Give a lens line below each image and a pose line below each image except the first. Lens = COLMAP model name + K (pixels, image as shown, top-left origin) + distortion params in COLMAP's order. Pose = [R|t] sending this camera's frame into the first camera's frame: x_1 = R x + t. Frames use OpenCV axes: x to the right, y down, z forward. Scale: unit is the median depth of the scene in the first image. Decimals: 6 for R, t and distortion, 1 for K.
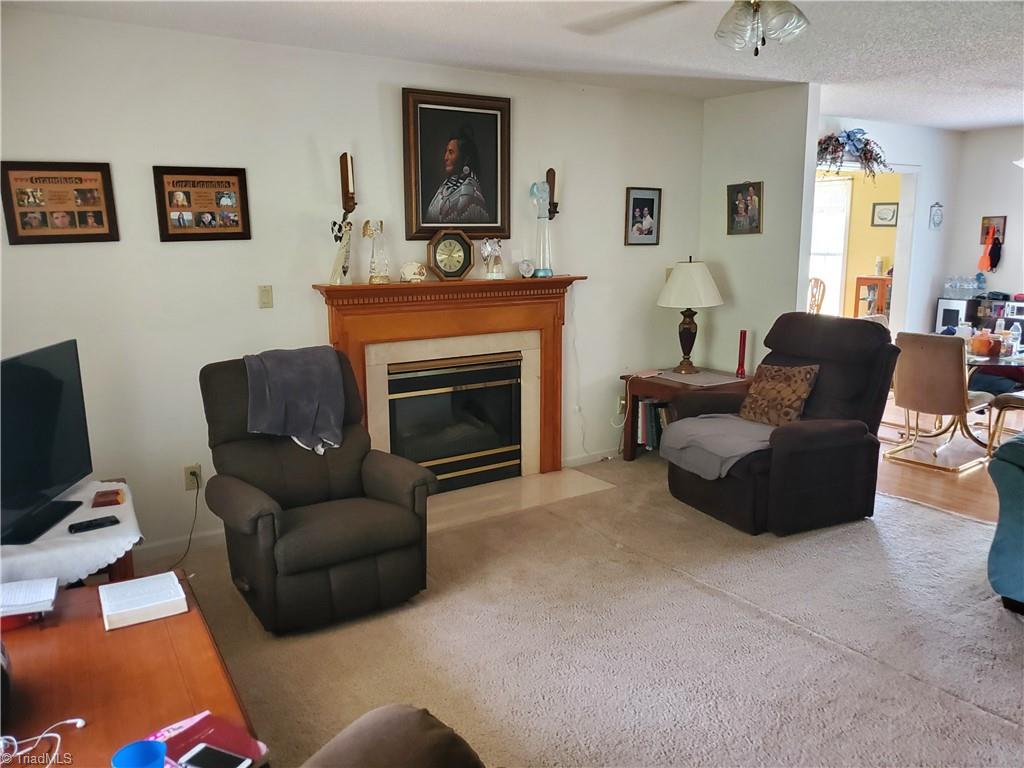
lens RADIAL K [[810.0, 0, 518.1], [0, 810.0, 387.5], [0, 0, 1]] dist [0.030348, -0.028932]
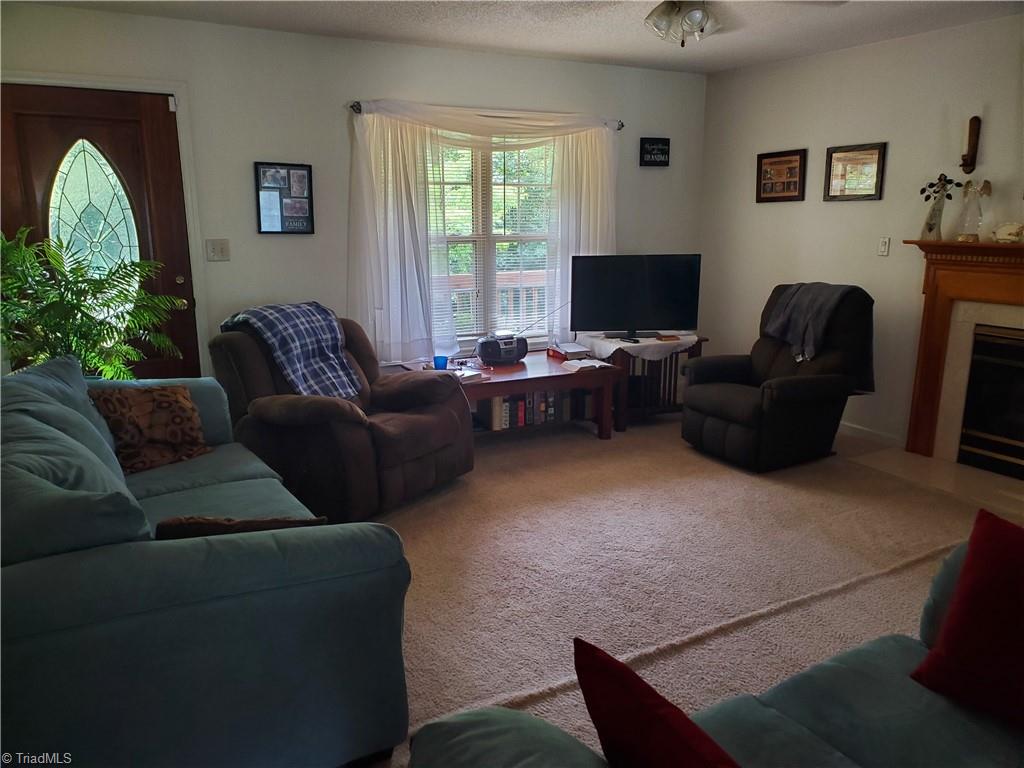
lens RADIAL K [[810.0, 0, 500.7], [0, 810.0, 397.7], [0, 0, 1]] dist [0.030348, -0.028932]
pose [[-0.105970, 0.231932, -0.966943, 1.120149], [-0.190190, 0.949738, 0.248649, -0.100577], [0.976011, 0.210252, -0.056532, 0.612089]]
